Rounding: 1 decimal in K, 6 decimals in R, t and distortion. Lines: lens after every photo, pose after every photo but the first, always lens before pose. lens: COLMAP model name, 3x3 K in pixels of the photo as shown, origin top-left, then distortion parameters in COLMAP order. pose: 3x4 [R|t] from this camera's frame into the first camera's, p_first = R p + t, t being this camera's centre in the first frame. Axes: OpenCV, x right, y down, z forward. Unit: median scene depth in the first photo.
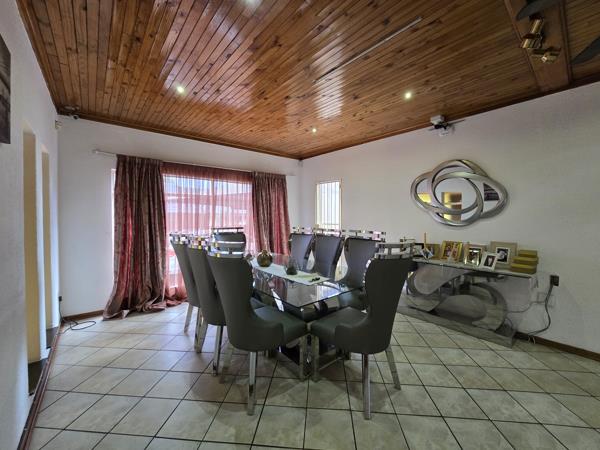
lens RADIAL K [[244.2, 0, 303.0], [0, 244.2, 220.3], [0, 0, 1]] dist [-0.003773, -0.000151]
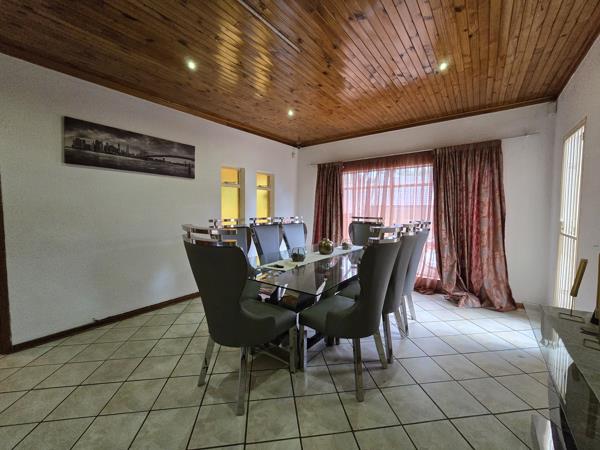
lens RADIAL K [[244.2, 0, 303.7], [0, 244.2, 224.1], [0, 0, 1]] dist [-0.003773, -0.000151]
pose [[0.226753, 0.067714, -0.971595, 0.584271], [-0.011800, 0.997698, 0.066779, -0.005960], [0.973881, -0.003678, 0.227030, 0.498125]]
